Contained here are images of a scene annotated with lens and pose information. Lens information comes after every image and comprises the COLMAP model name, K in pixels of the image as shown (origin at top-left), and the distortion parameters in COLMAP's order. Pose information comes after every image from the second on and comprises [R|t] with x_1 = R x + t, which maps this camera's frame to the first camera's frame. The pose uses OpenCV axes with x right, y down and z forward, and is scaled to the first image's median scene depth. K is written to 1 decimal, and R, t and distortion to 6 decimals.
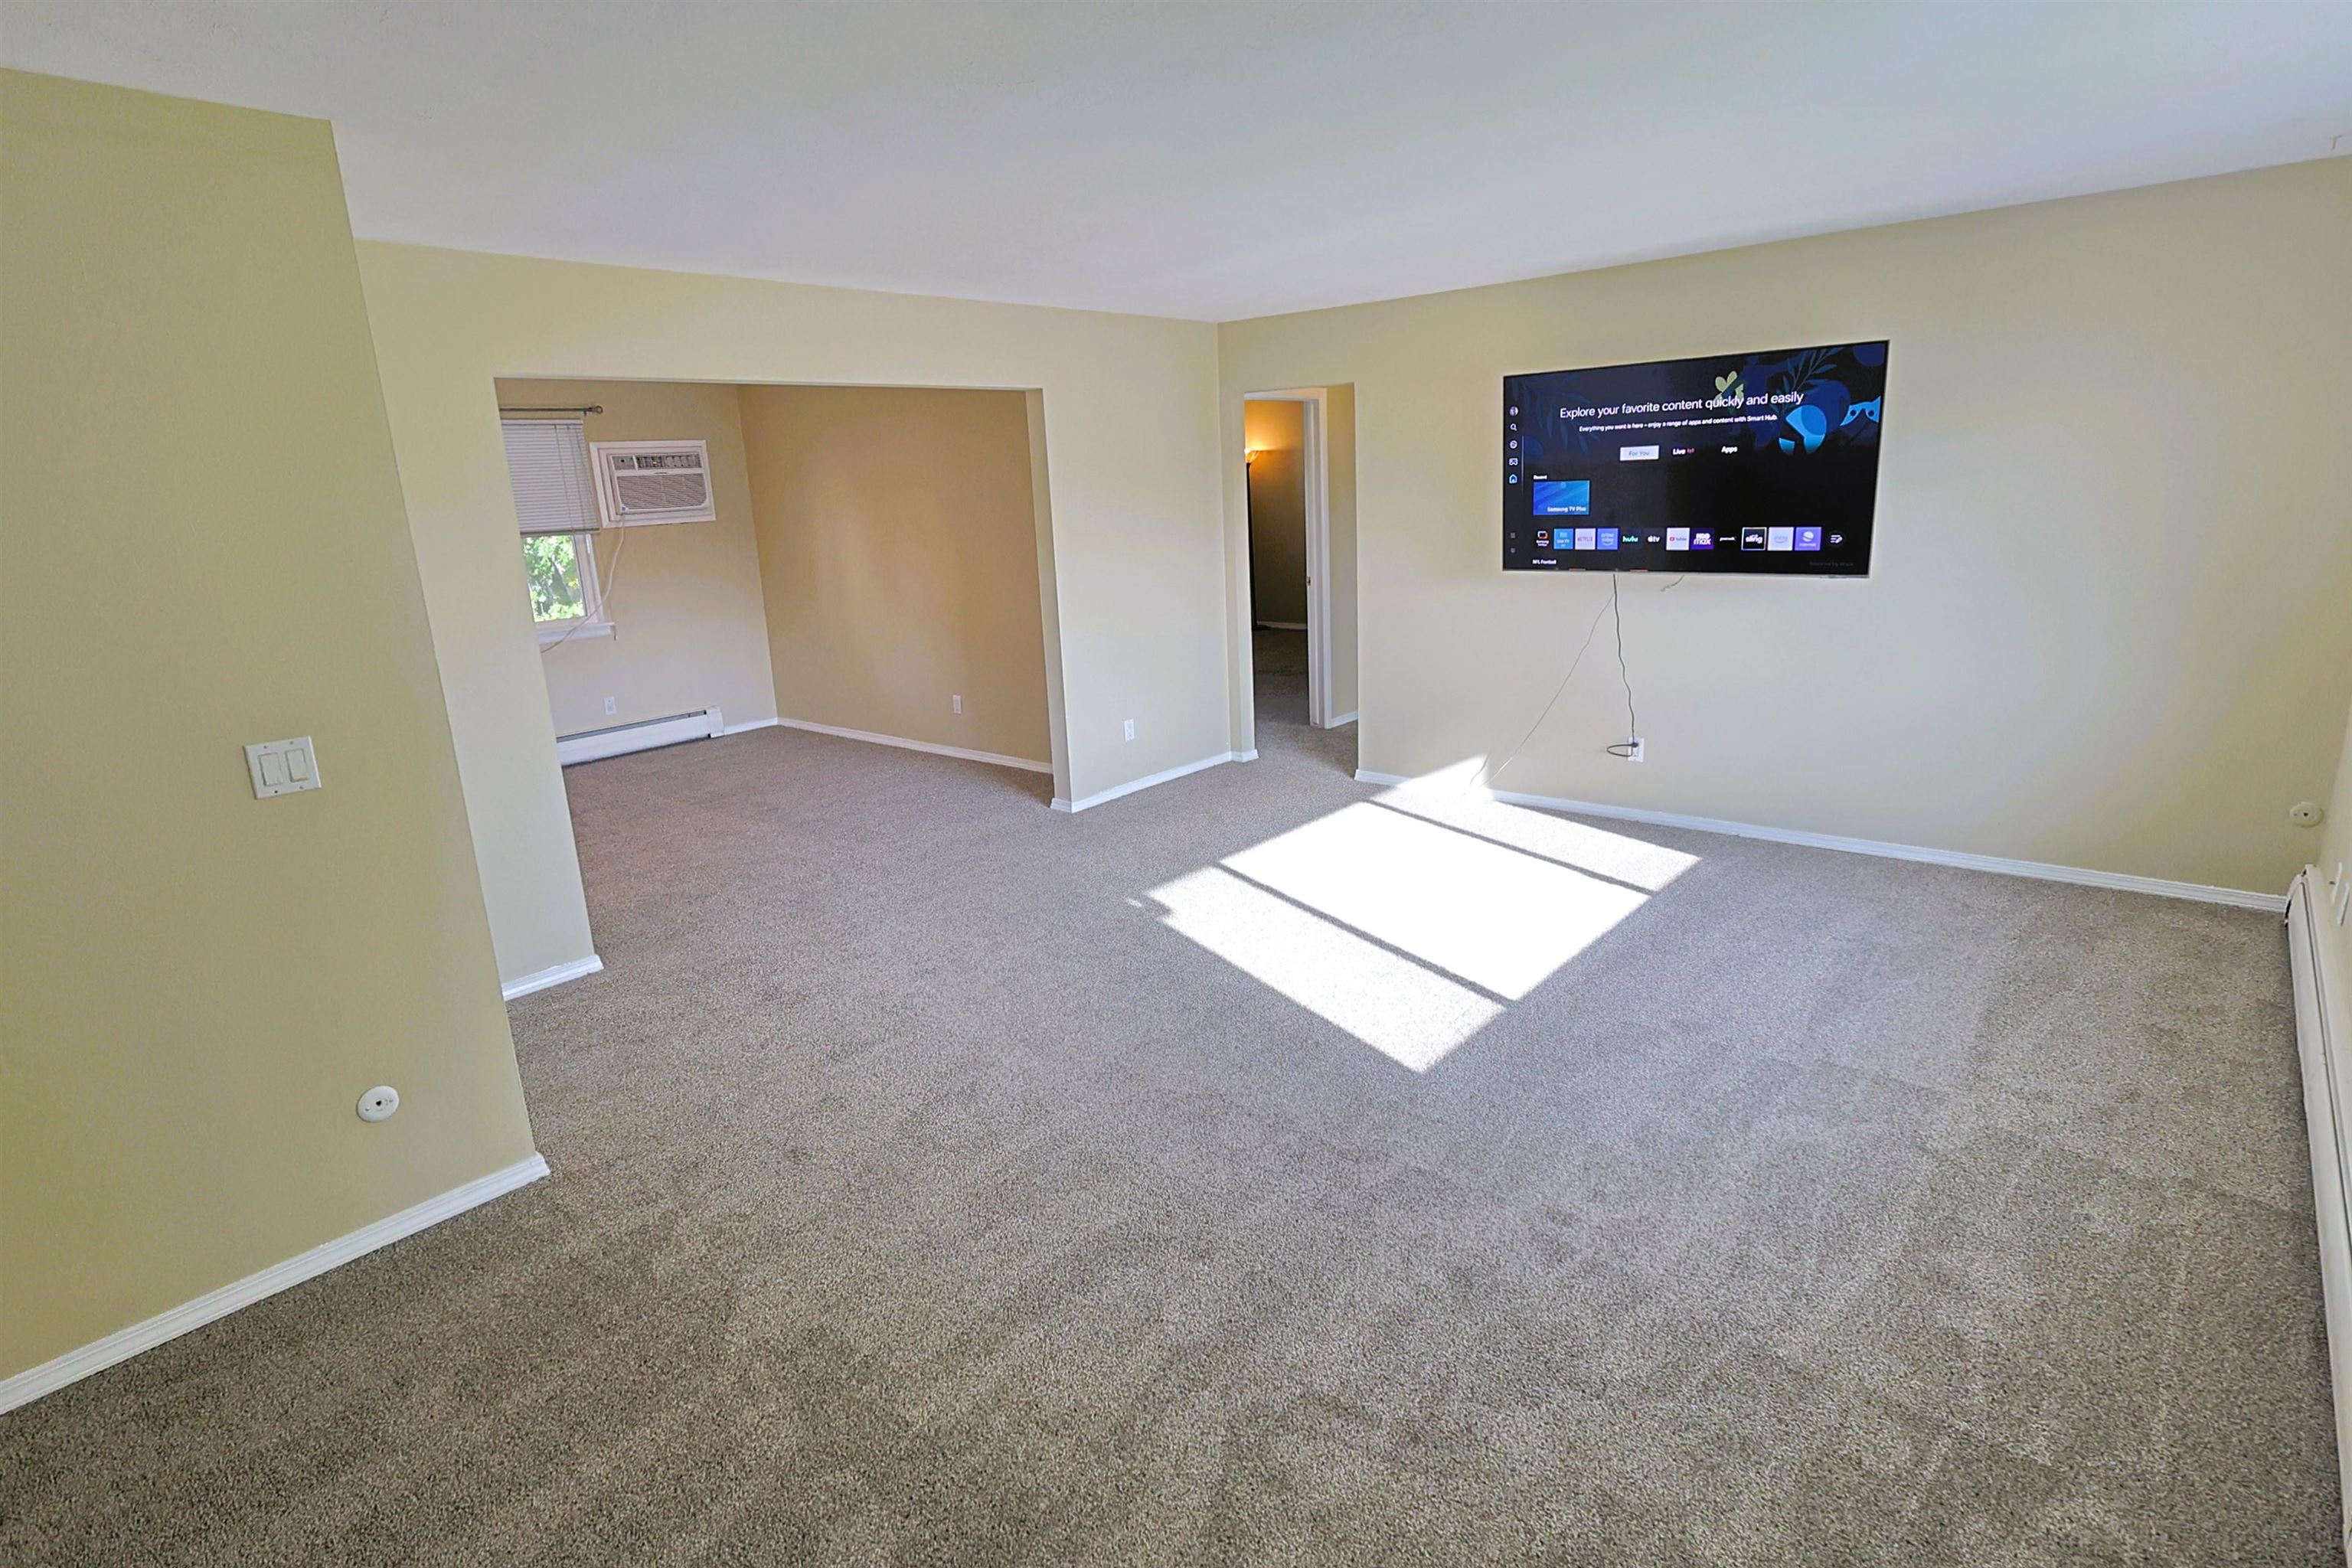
lens RADIAL K [[1205.9, 0, 1170.1], [0, 1205.9, 782.4], [0, 0, 1]] dist [-0.002400, 0.000398]
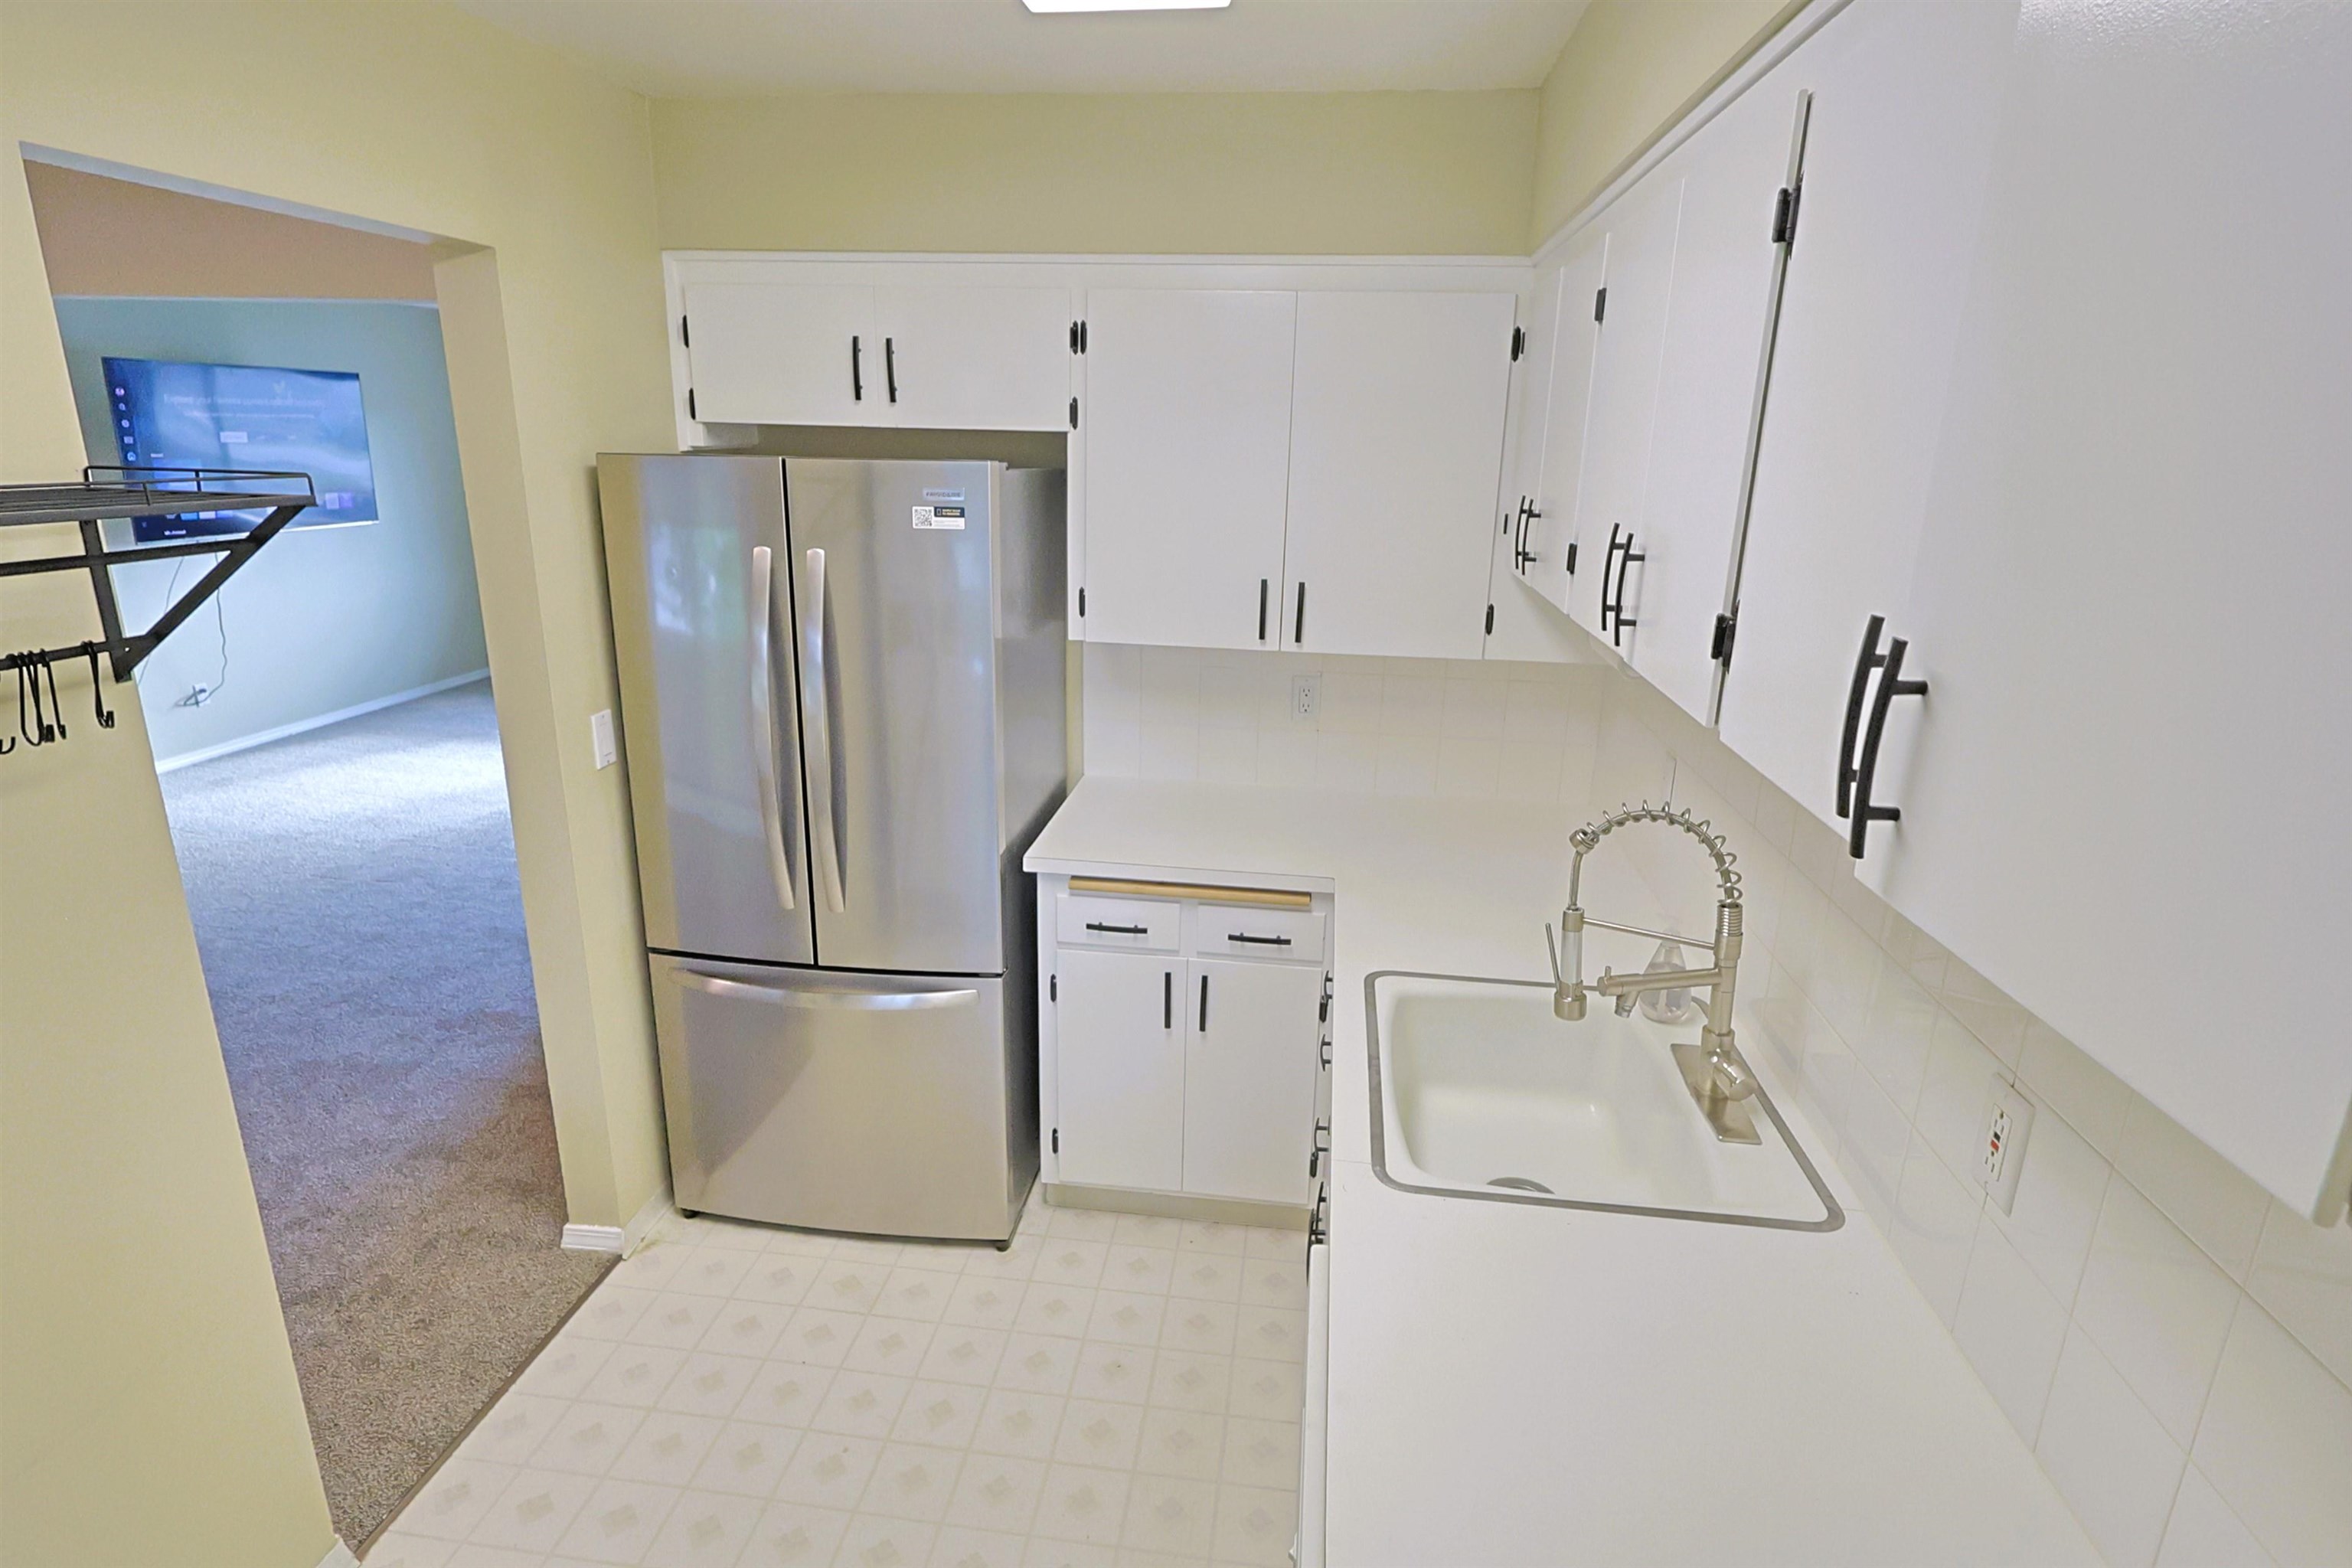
lens RADIAL K [[1205.9, 0, 1170.1], [0, 1205.9, 782.4], [0, 0, 1]] dist [-0.002400, 0.000398]
pose [[-0.539952, -0.200856, 0.817379, -1.188044], [0.215198, 0.905890, 0.364764, -0.191870], [-0.813721, 0.372853, -0.445914, 0.882044]]
